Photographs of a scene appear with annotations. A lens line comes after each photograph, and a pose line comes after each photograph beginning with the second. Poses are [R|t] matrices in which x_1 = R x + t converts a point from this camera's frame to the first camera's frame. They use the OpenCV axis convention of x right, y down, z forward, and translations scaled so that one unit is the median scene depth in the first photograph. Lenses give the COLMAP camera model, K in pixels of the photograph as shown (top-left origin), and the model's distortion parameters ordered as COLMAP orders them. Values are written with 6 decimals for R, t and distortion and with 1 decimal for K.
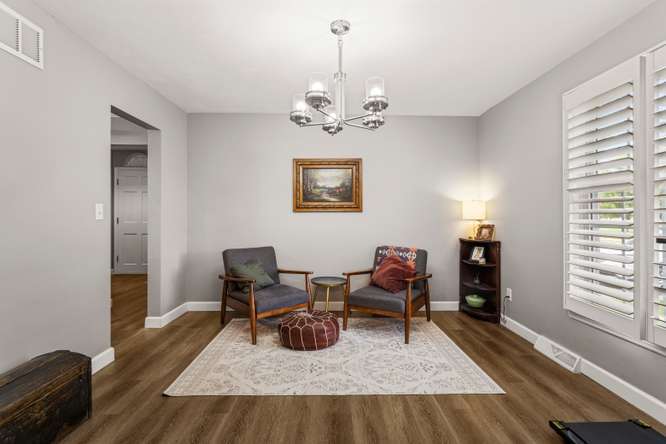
lens RADIAL K [[323.6, 0, 332.8], [0, 323.6, 219.5], [0, 0, 1]] dist [0.000227, -0.000069]
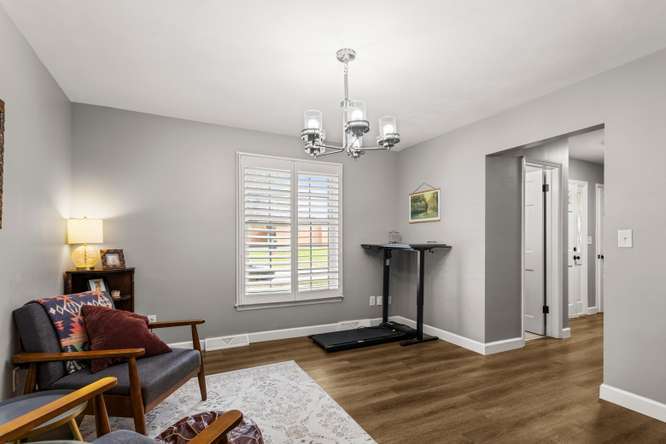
lens RADIAL K [[323.6, 0, 334.9], [0, 323.6, 248.2], [0, 0, 1]] dist [0.000227, -0.000069]
pose [[-0.439372, -0.026695, 0.897908, -0.740896], [0.000019, 0.999558, 0.029727, -0.017149], [-0.898305, 0.013078, -0.439178, 1.259213]]
